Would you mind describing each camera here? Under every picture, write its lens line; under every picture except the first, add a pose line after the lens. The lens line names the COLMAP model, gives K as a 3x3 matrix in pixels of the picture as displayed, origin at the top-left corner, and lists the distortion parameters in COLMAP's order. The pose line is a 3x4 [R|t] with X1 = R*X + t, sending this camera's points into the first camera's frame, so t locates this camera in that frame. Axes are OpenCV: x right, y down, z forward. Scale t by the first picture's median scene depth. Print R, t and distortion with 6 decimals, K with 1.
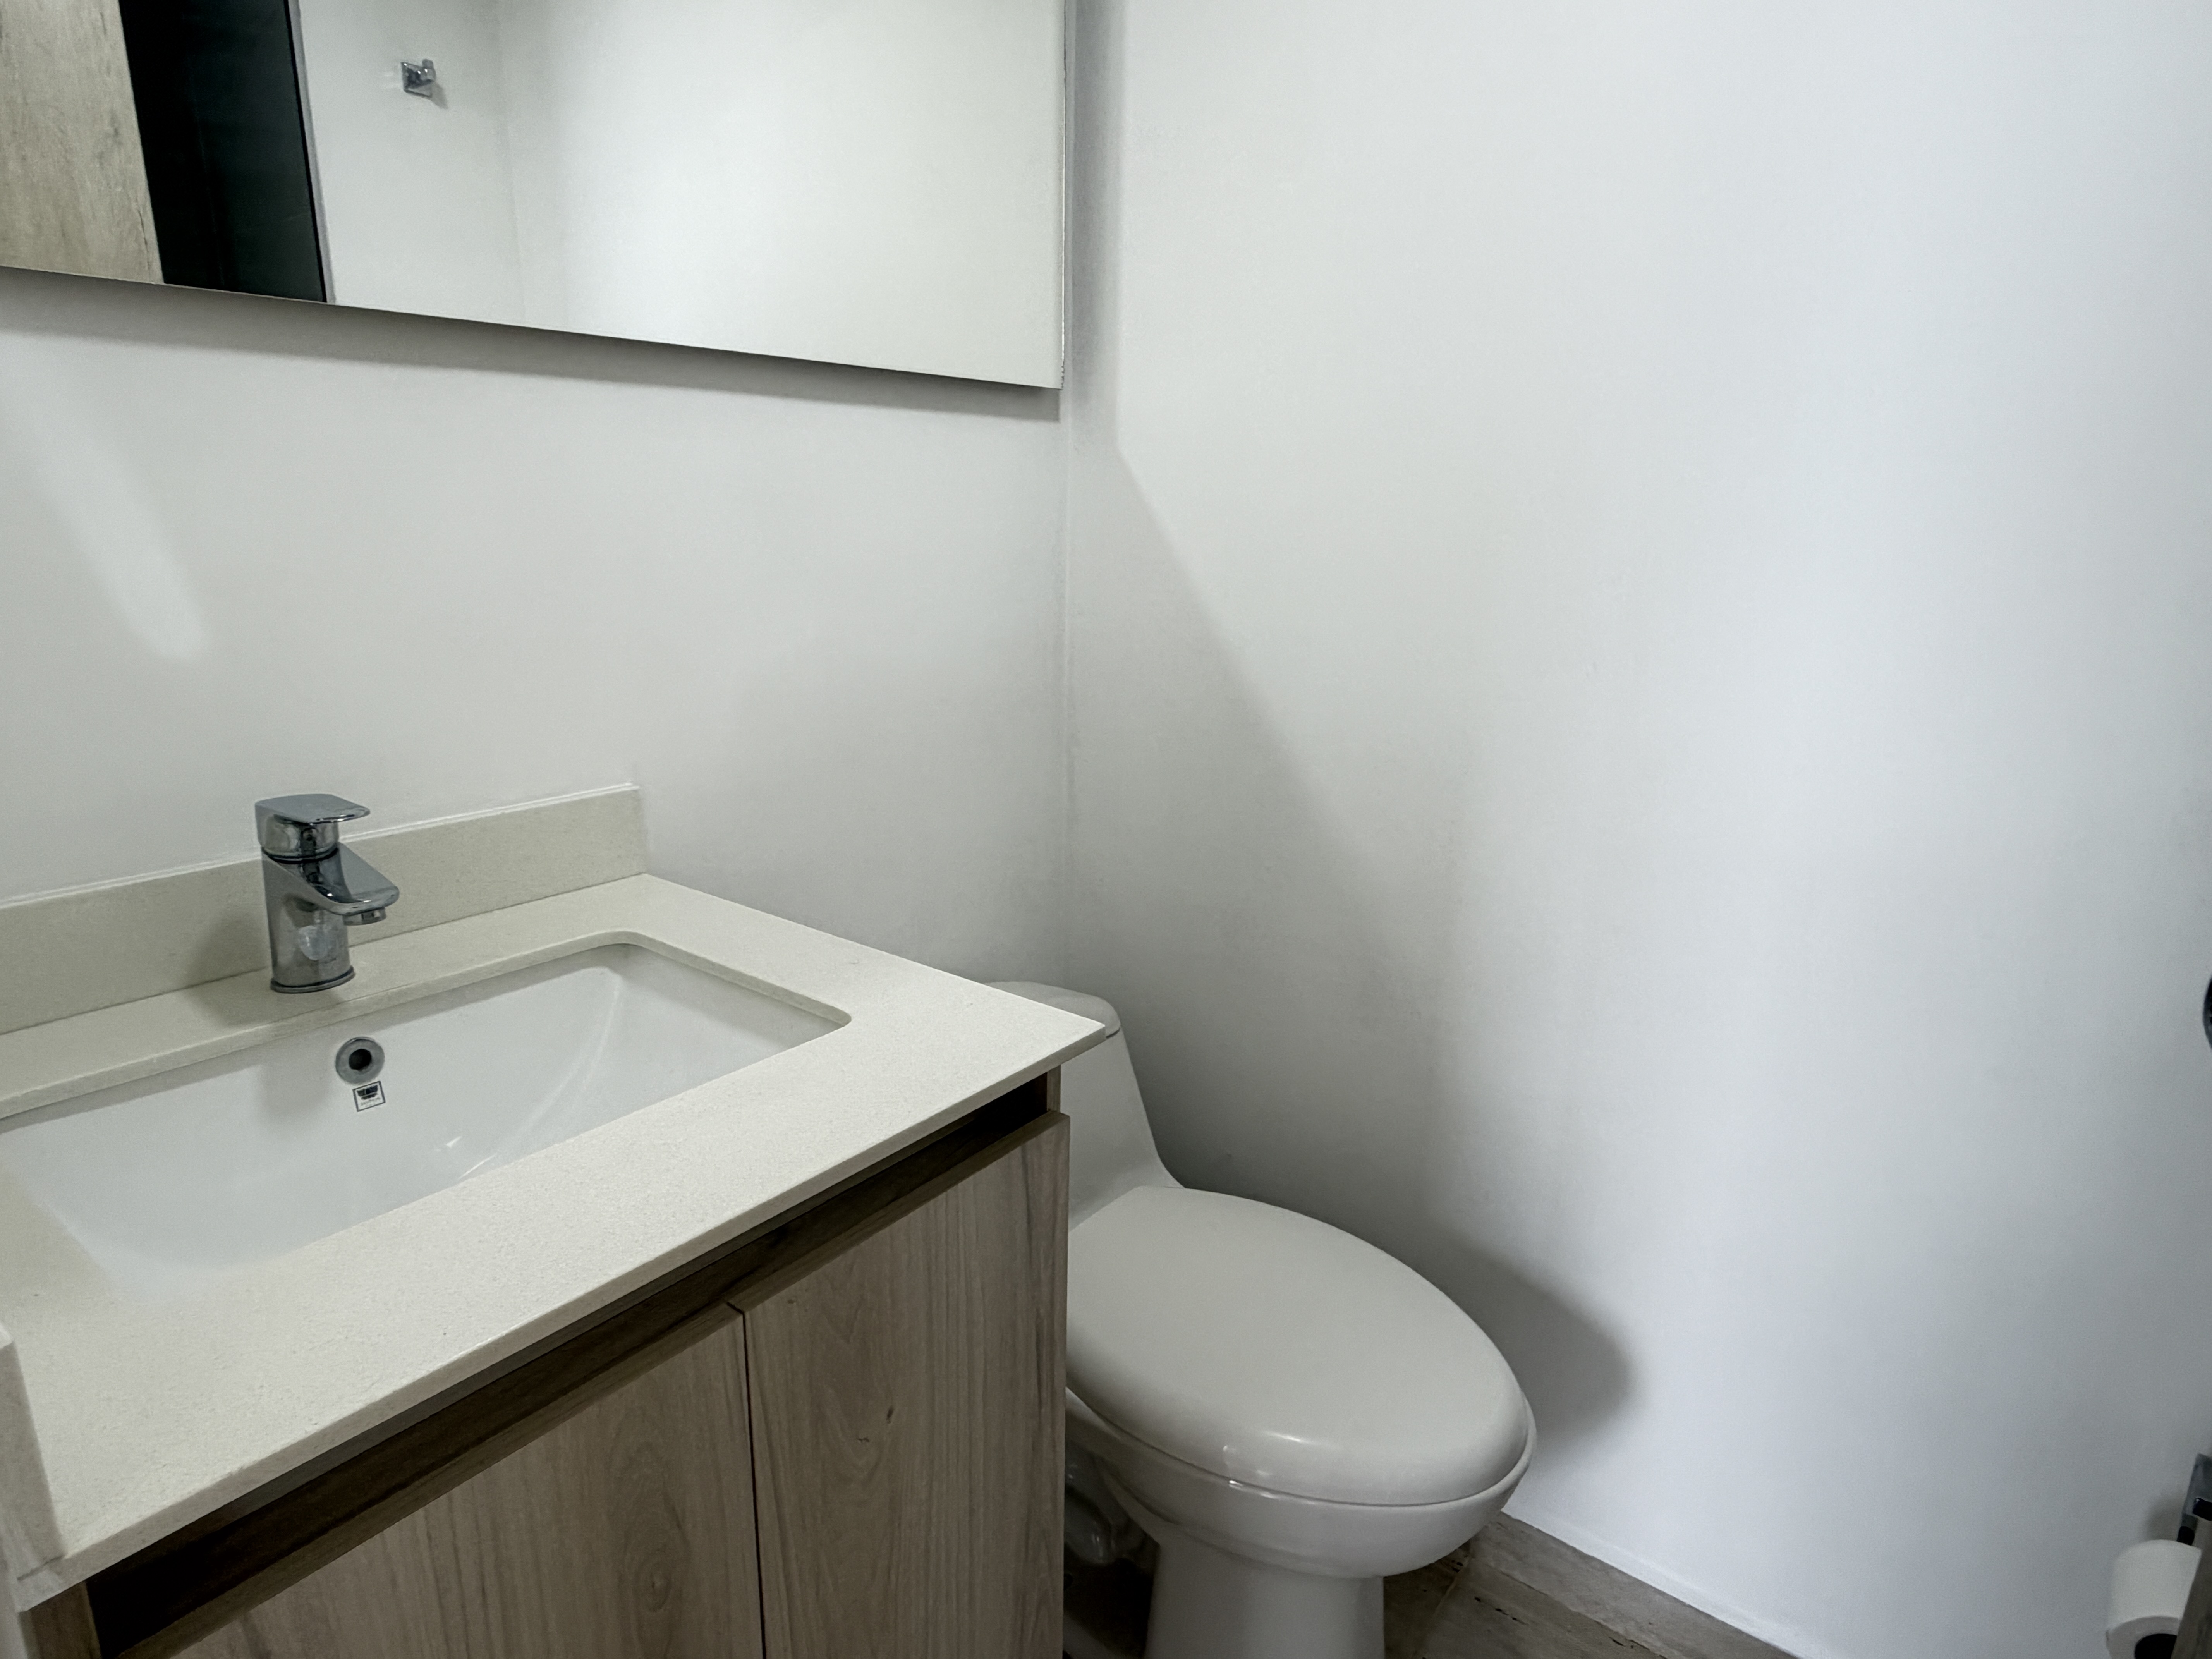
lens RADIAL K [[1258.1, 0, 1097.9], [0, 1258.1, 834.4], [0, 0, 1]] dist [0.000212, 0.000478]
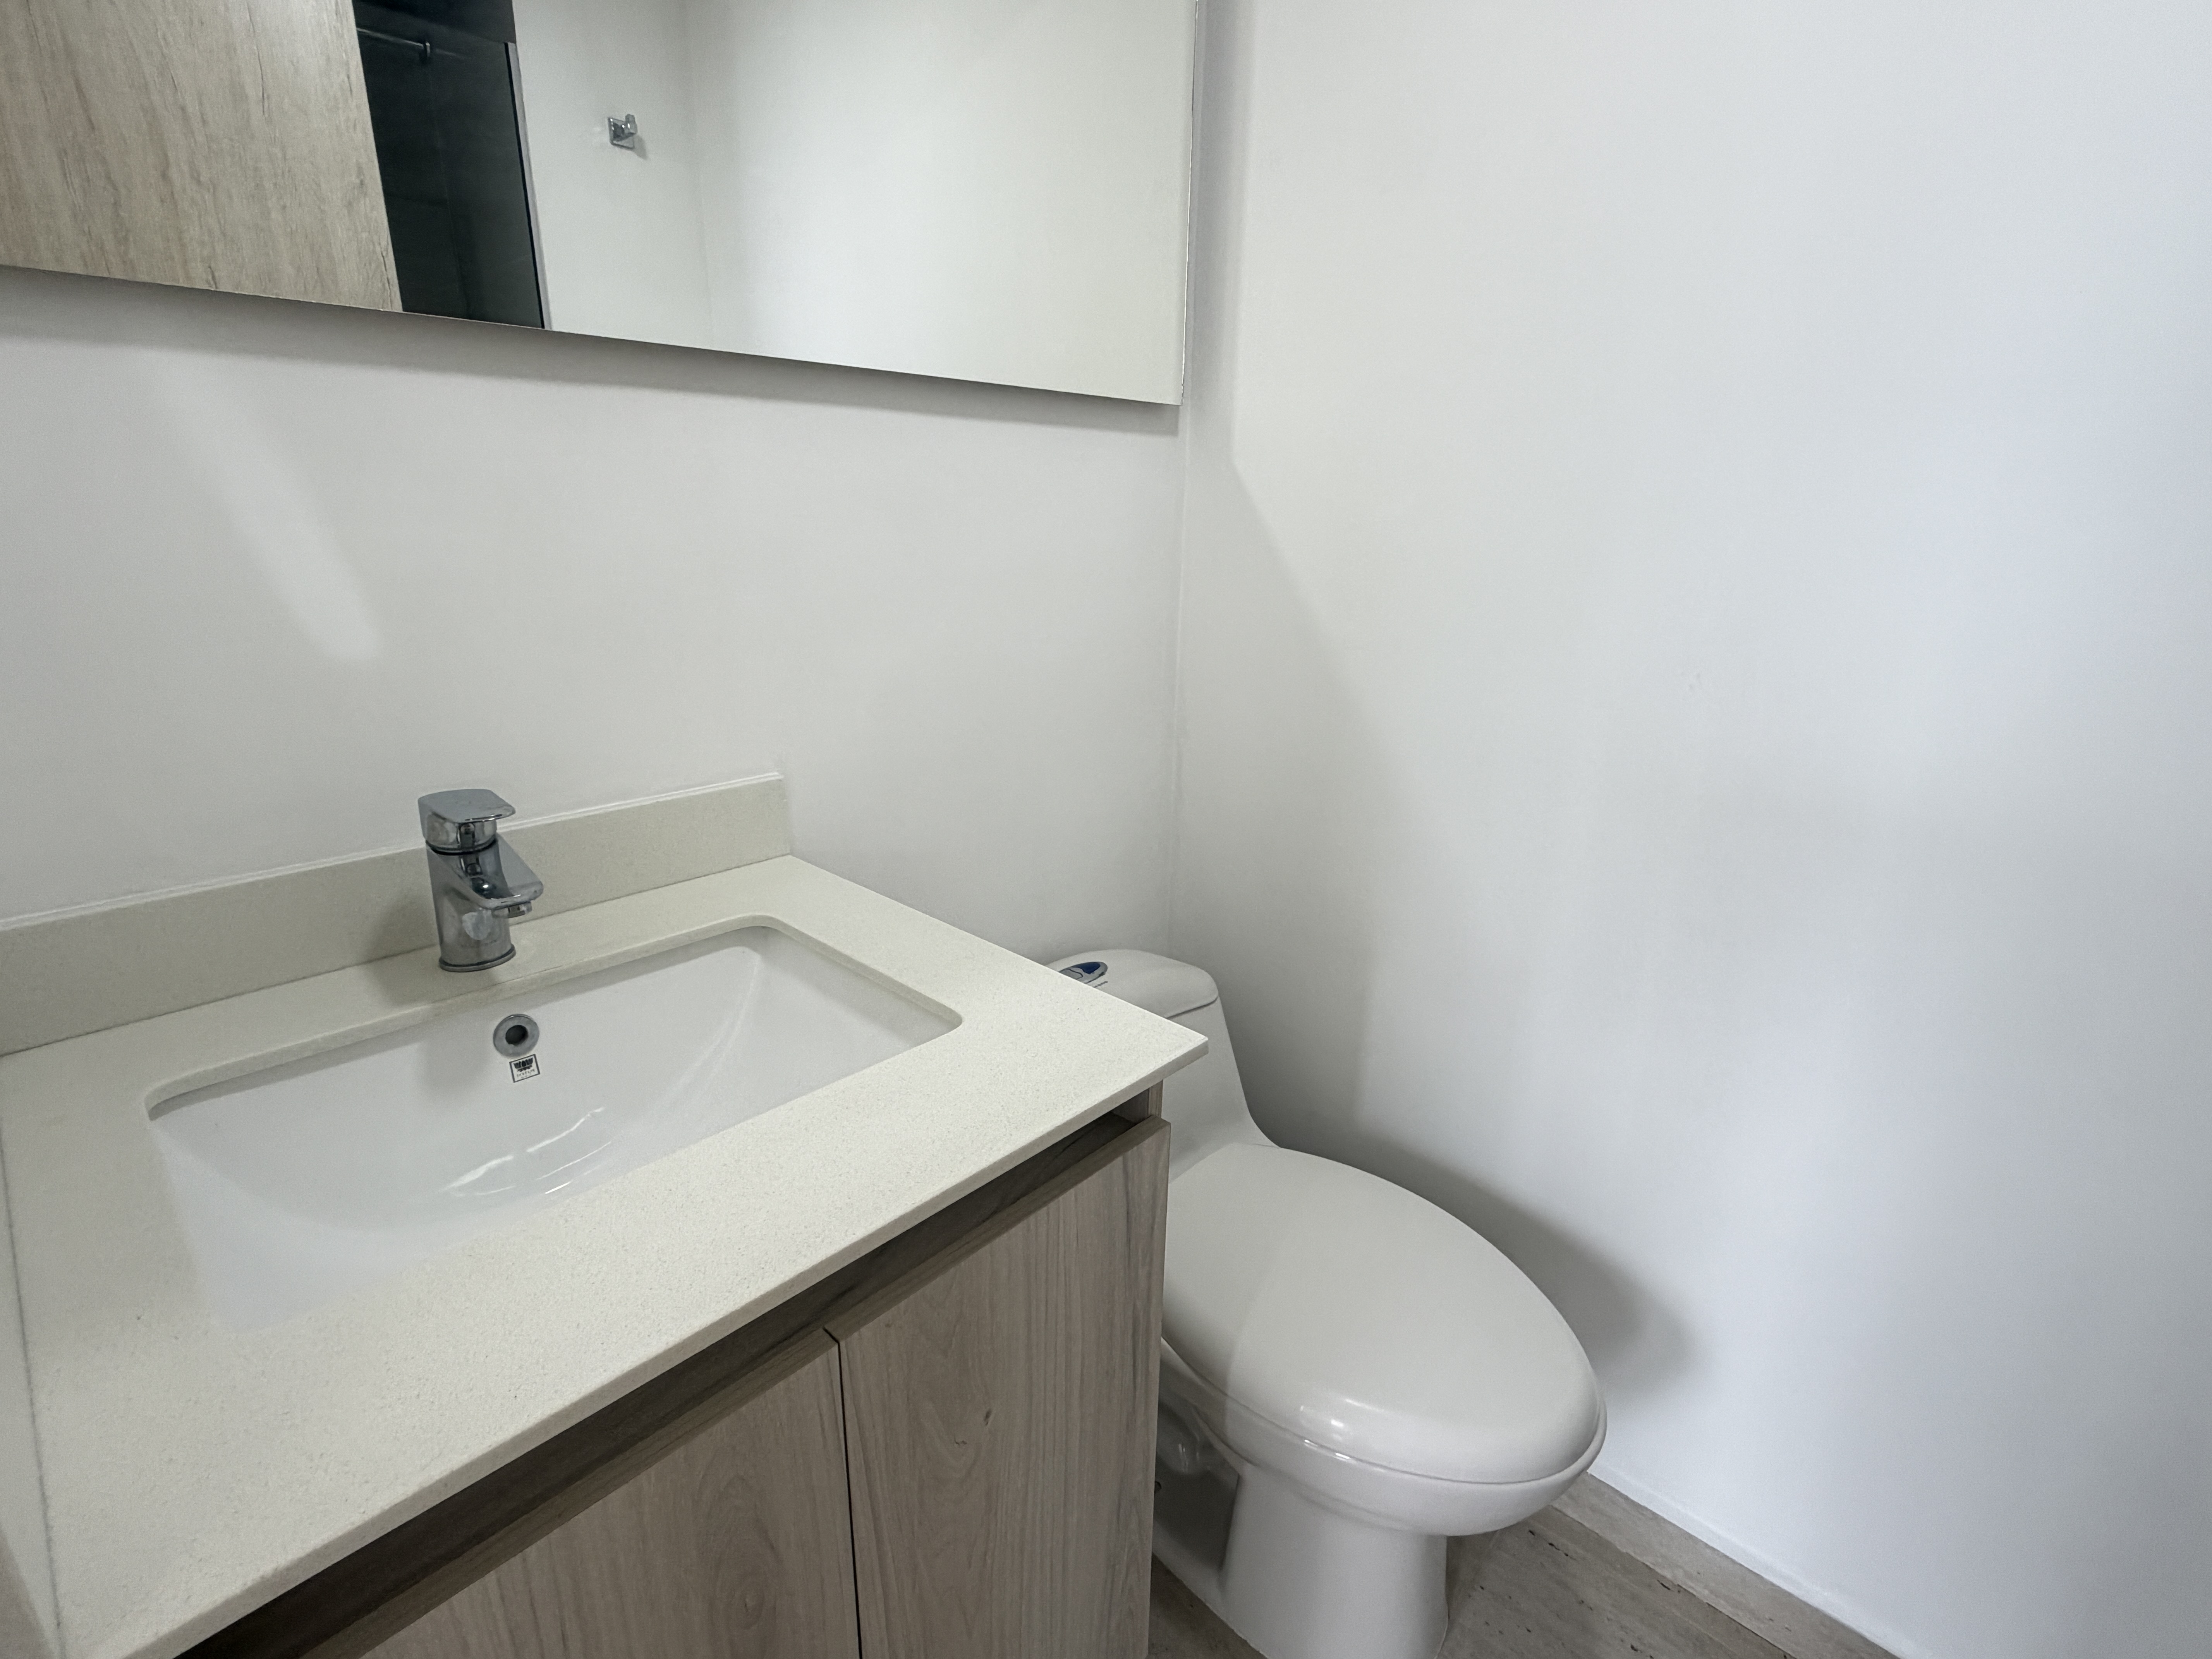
lens RADIAL K [[1053.0, 0, 1104.3], [0, 1053.0, 837.1], [0, 0, 1]] dist [0.000458, -0.000612]
pose [[0.995674, 0.029778, -0.088016, -0.007206], [-0.025771, 0.998595, 0.046310, -0.042647], [0.089272, -0.043842, 0.995042, 0.139422]]
